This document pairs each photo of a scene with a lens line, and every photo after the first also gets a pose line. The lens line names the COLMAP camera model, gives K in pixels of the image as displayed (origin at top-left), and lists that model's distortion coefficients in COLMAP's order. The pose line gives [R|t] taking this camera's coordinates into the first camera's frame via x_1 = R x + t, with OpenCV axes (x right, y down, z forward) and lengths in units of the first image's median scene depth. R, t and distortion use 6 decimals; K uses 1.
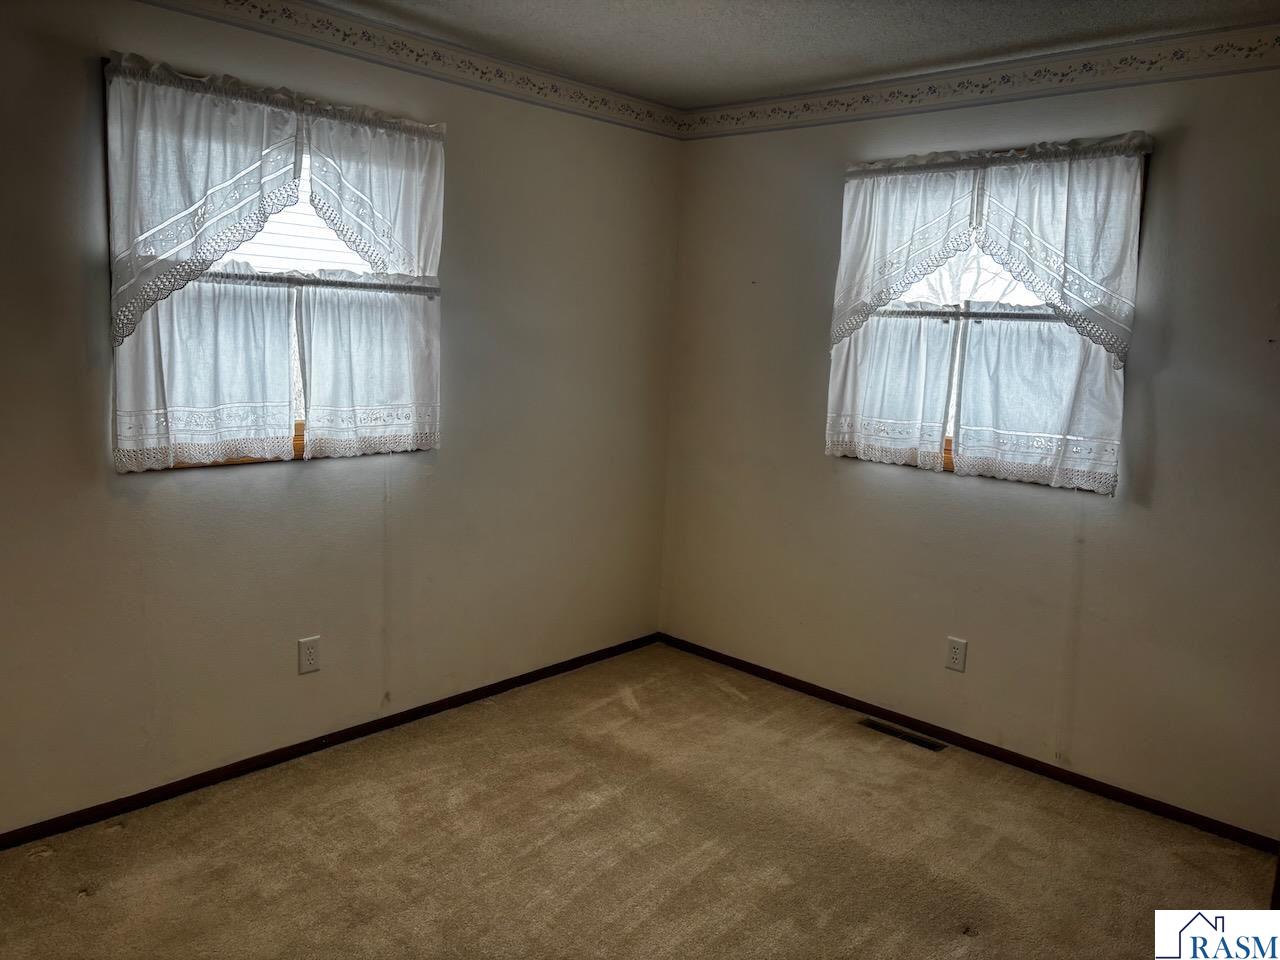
lens RADIAL K [[957.4, 0, 638.9], [0, 957.4, 474.3], [0, 0, 1]] dist [0.058097, -0.071198]
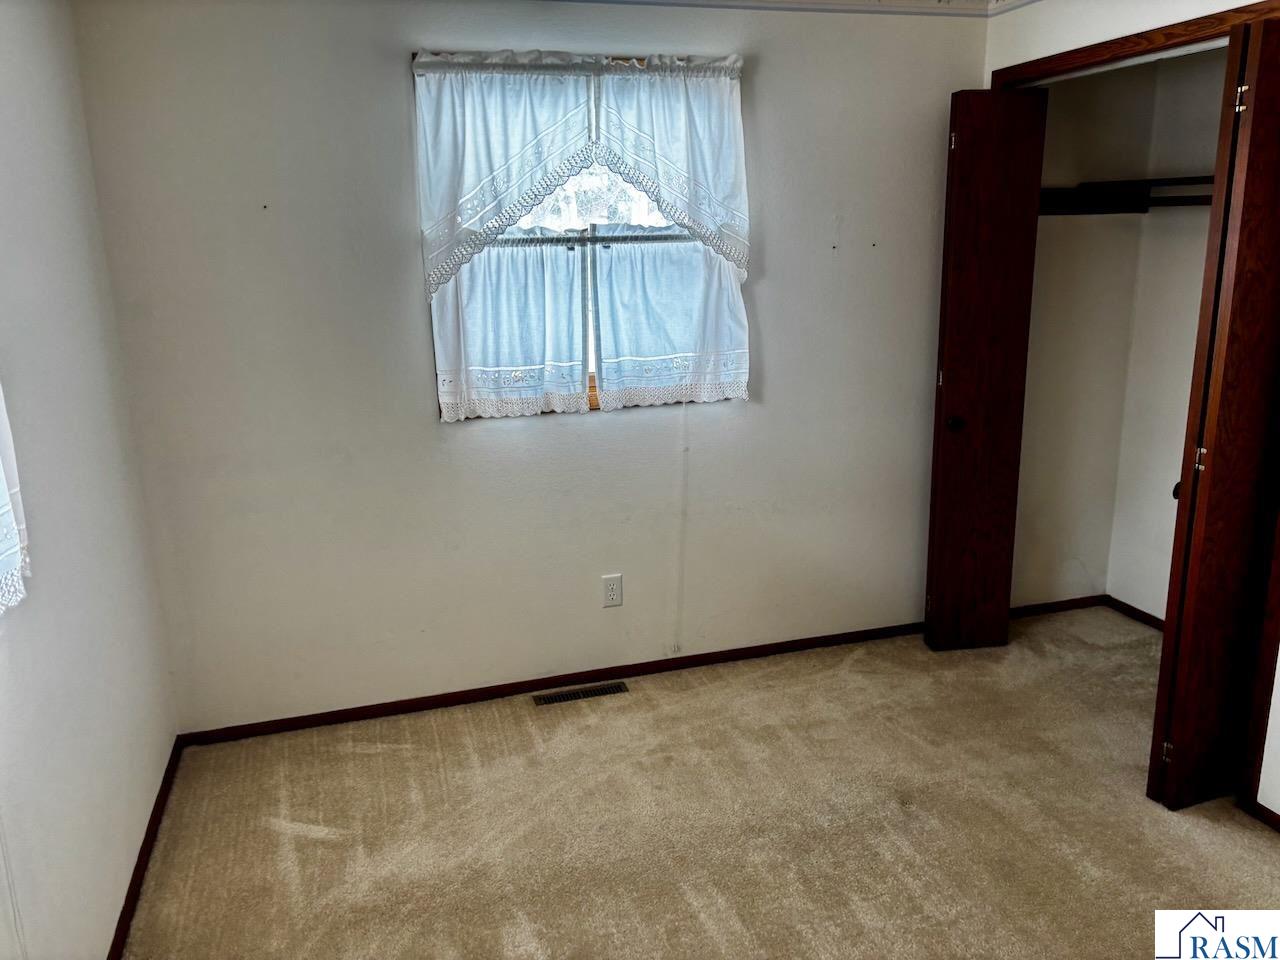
lens RADIAL K [[957.4, 0, 636.1], [0, 957.4, 478.6], [0, 0, 1]] dist [0.058097, -0.071198]
pose [[0.503656, -0.261680, 0.823319, -0.453288], [0.182657, 0.963732, 0.194569, -0.114734], [-0.844374, 0.052389, 0.533187, 0.478684]]
